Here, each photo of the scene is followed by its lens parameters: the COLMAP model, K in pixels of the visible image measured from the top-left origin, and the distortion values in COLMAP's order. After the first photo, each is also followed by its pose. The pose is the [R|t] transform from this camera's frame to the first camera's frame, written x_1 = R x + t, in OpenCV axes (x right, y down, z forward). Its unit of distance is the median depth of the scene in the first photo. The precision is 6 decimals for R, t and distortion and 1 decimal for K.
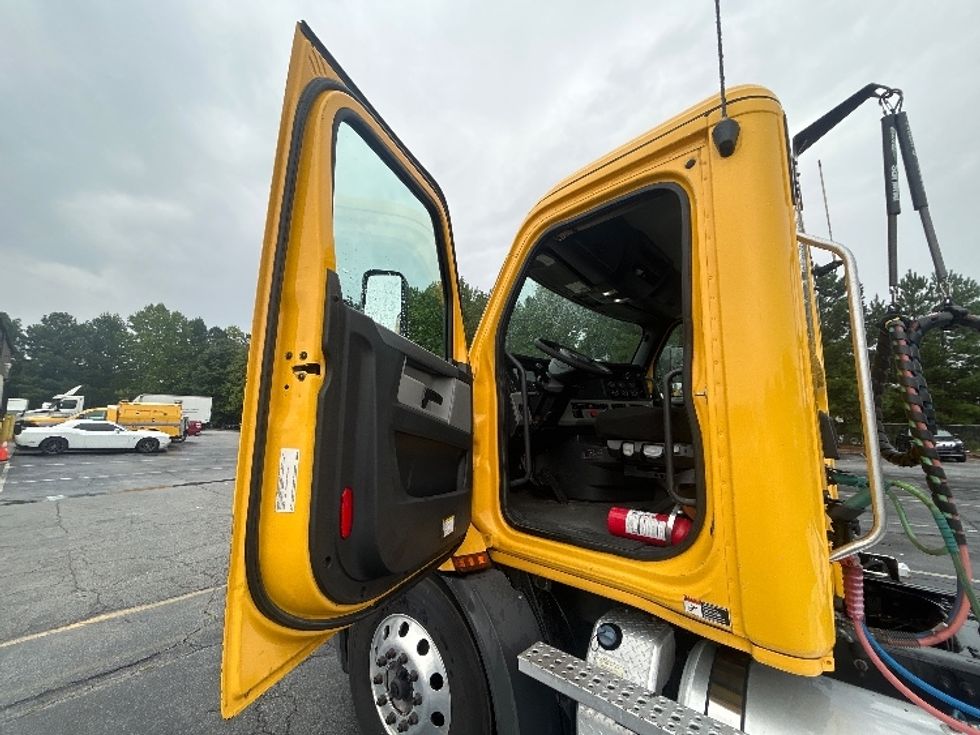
lens RADIAL K [[395.1, 0, 487.6], [0, 395.1, 365.6], [0, 0, 1]] dist [-0.000636, 0.000276]
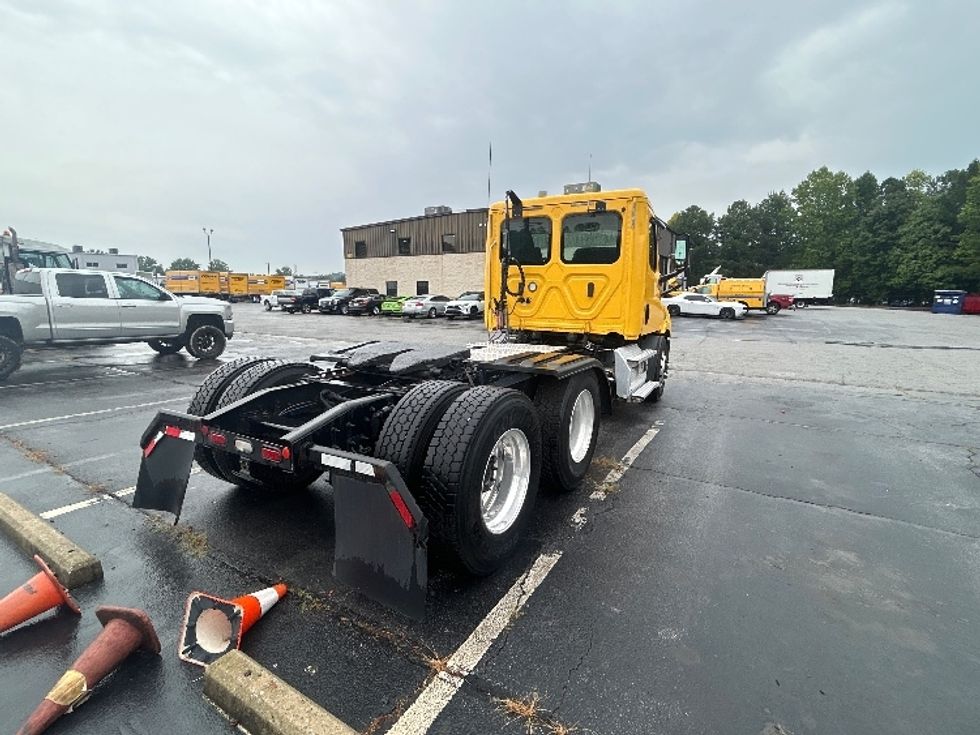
lens RADIAL K [[450.9, 0, 486.3], [0, 450.9, 368.4], [0, 0, 1]] dist [-0.001611, 0.000536]
pose [[0.187866, 0.158519, -0.969318, 0.353752], [0.130989, 0.974031, 0.184677, 0.006118], [0.973421, -0.161665, 0.162223, -0.006719]]
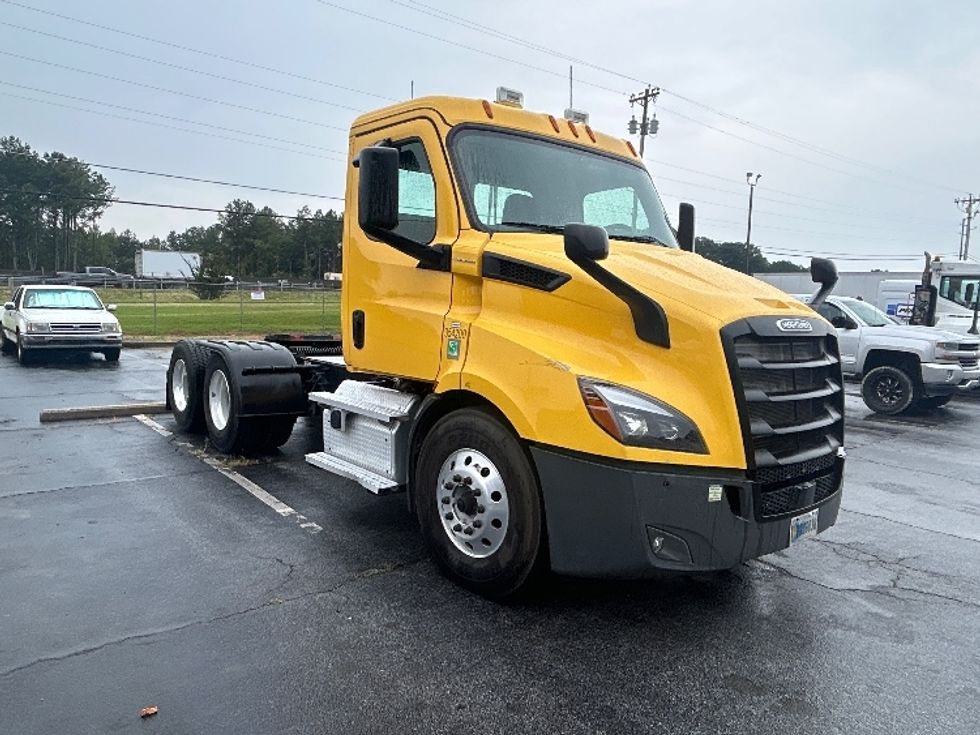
lens RADIAL K [[665.8, 0, 490.0], [0, 665.8, 367.5], [0, 0, 1]] dist [-0.003718, -0.001005]
pose [[-0.988845, -0.049523, 0.140476, 0.027035], [-0.057308, 0.997005, -0.051927, 0.058741], [-0.137484, -0.059398, -0.988721, 0.345361]]
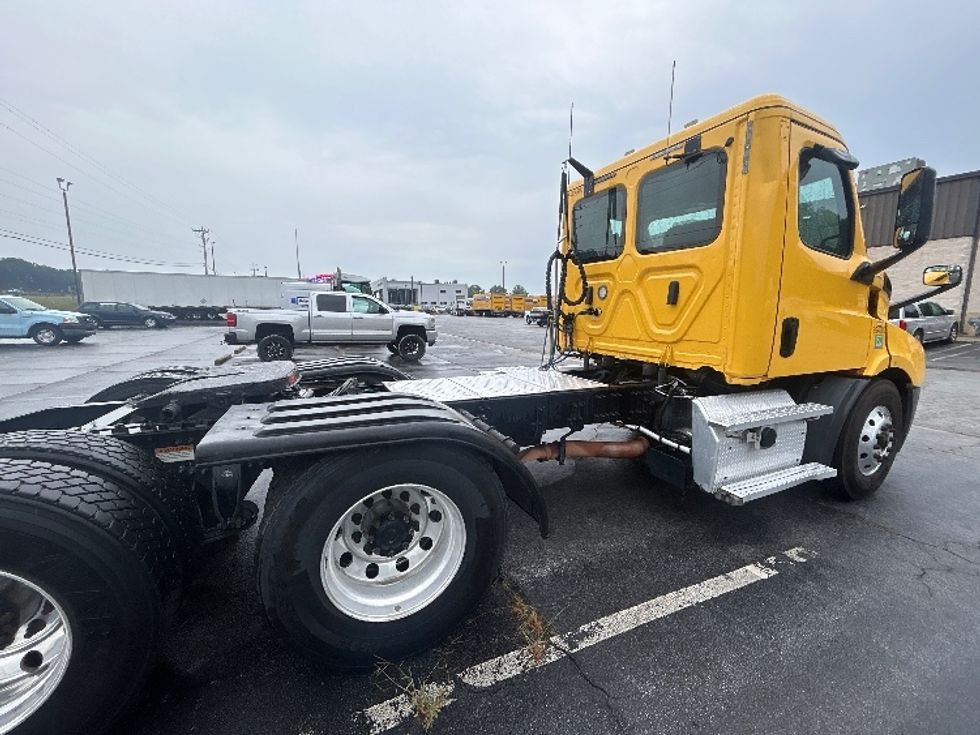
lens RADIAL K [[395.1, 0, 487.6], [0, 395.1, 365.6], [0, 0, 1]] dist [-0.000636, 0.000276]
pose [[-0.413102, 0.124094, -0.902190, 0.253184], [0.124223, 0.989091, 0.079167, 0.024749], [0.902173, -0.079369, -0.424011, 0.105064]]
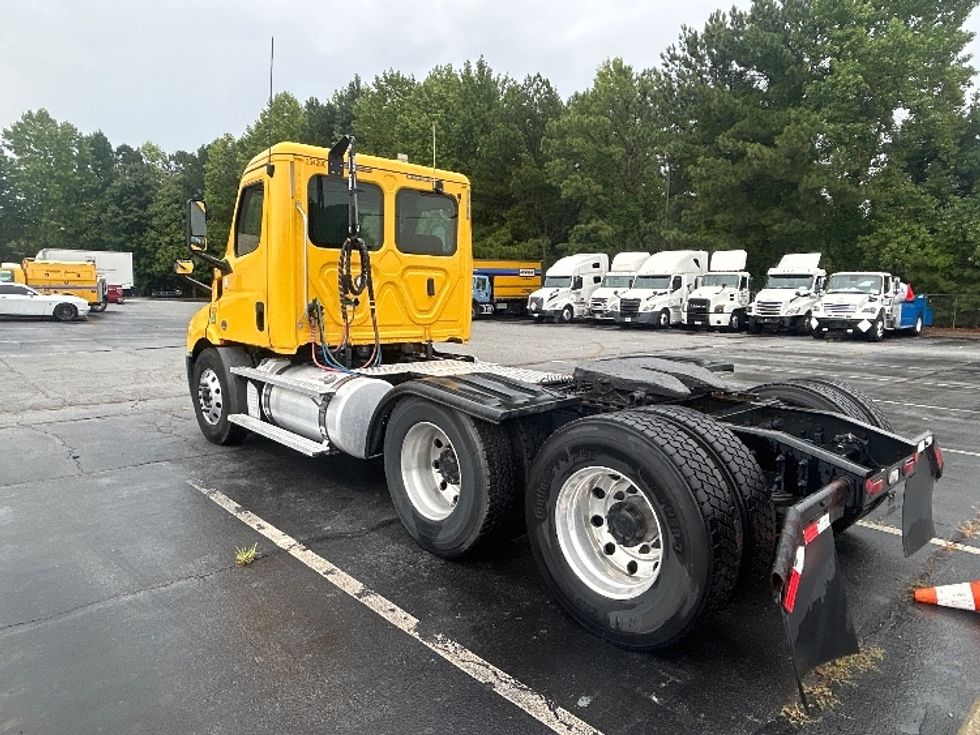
lens RADIAL K [[635.0, 0, 490.0], [0, 635.0, 367.5], [0, 0, 1]] dist [-0.004594, -0.004641]
pose [[0.994449, 0.022460, -0.102796, 0.153888], [0.004768, 0.966330, 0.257261, -0.023156], [0.105113, -0.256323, 0.960859, -0.197862]]
